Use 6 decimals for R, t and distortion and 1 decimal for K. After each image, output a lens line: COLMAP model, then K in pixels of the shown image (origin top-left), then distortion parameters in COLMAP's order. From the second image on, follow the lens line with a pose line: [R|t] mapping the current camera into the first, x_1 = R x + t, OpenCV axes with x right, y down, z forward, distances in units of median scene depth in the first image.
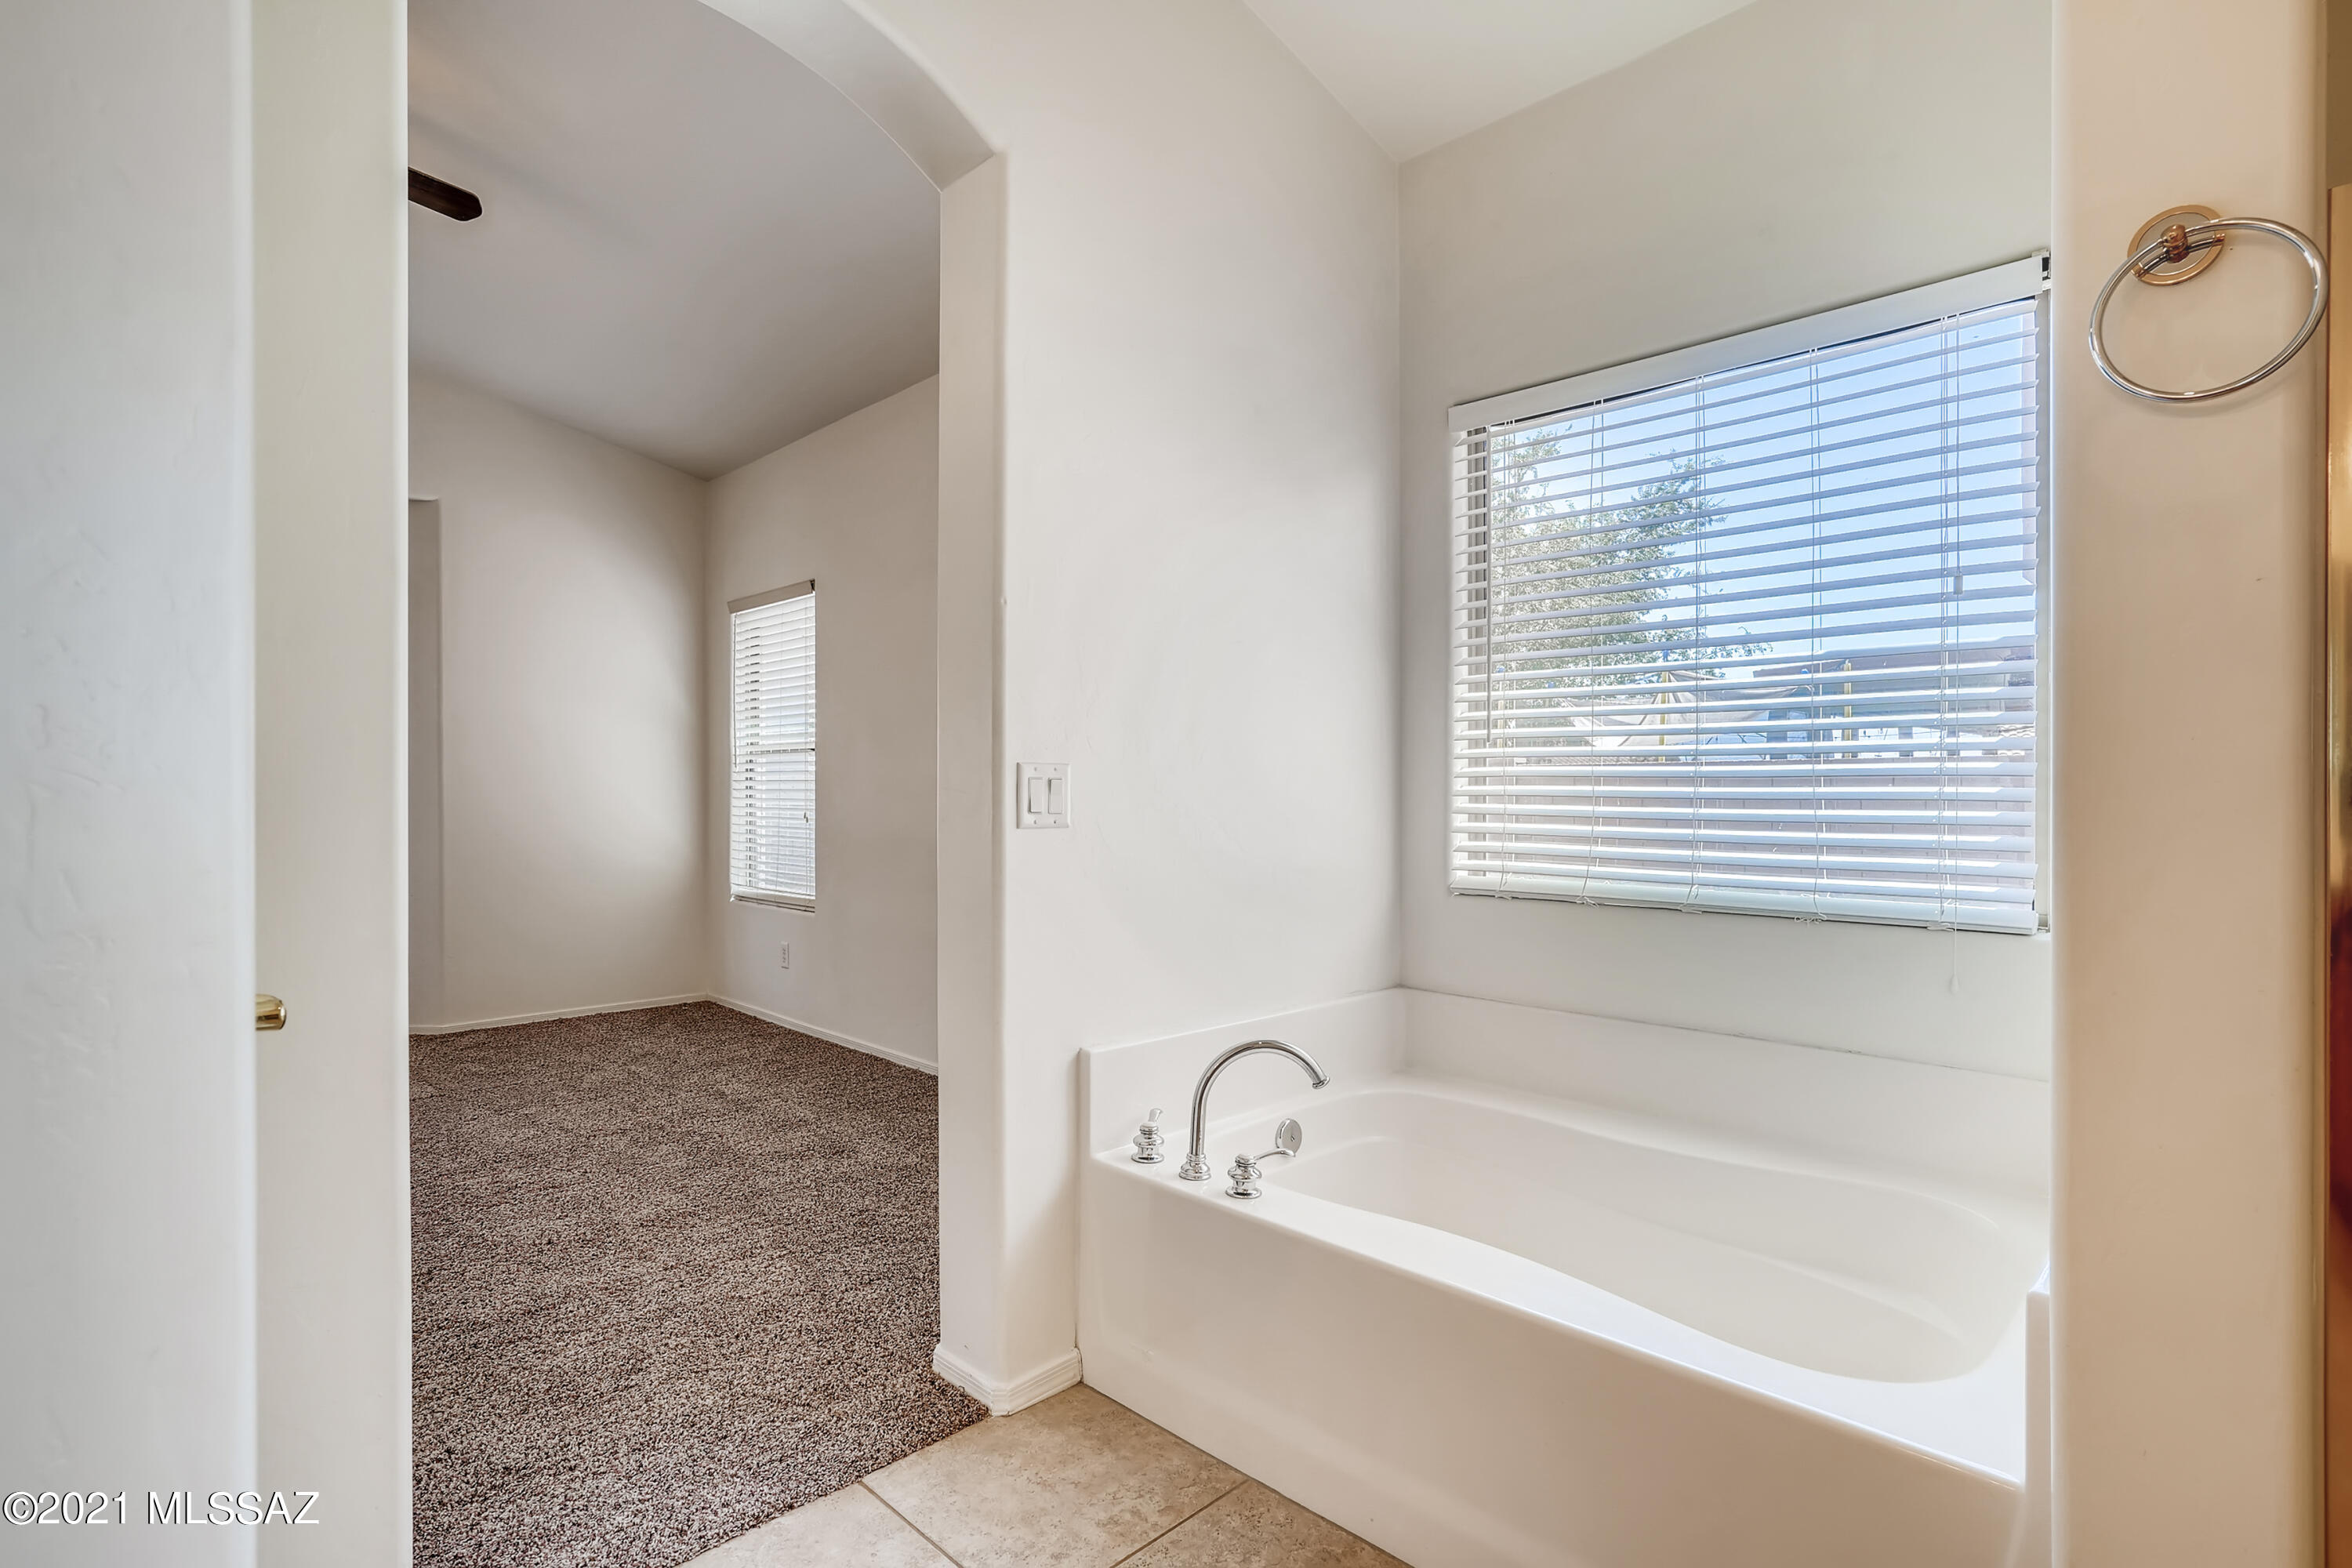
lens RADIAL K [[1165.2, 0, 1177.4], [0, 1165.2, 790.9], [0, 0, 1]] dist [-0.014610, 0.002721]
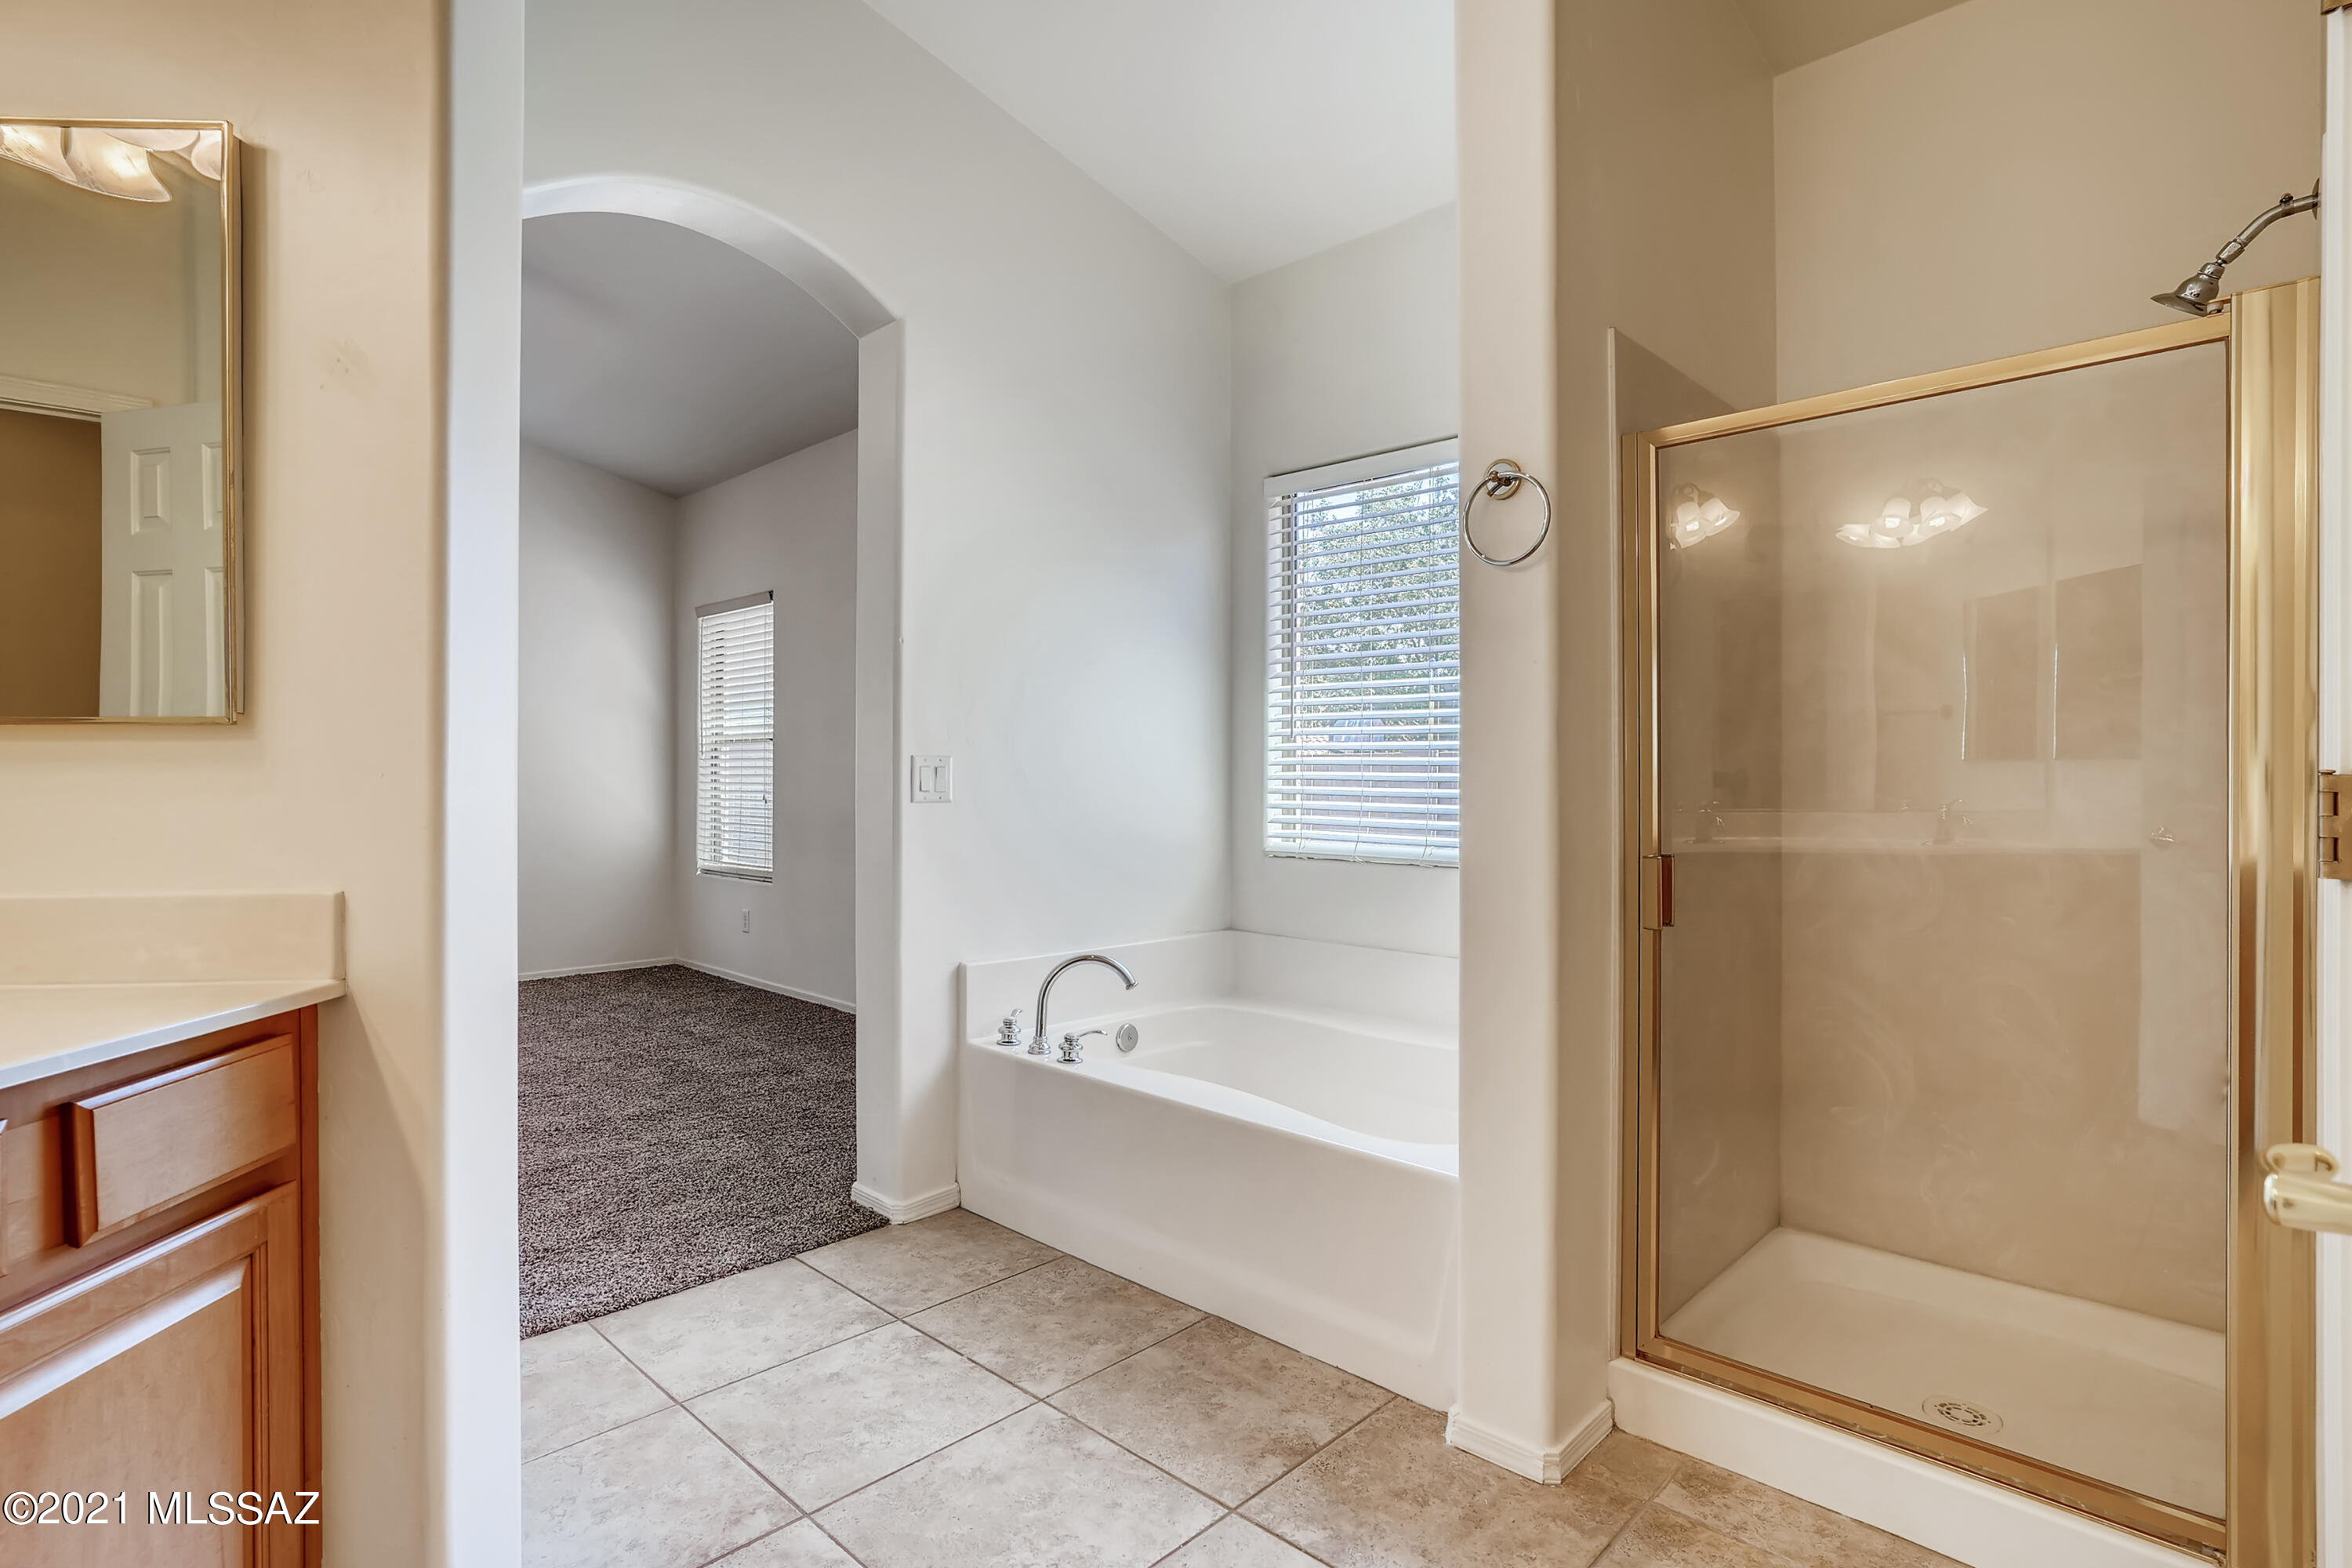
lens RADIAL K [[1165.2, 0, 1176.6], [0, 1165.2, 770.6], [0, 0, 1]] dist [-0.014610, 0.002721]
pose [[0.999626, 0.000867, 0.027340, 0.107812], [-0.000731, 0.999987, -0.004974, 0.000552], [-0.027344, 0.004952, 0.999614, -0.305072]]
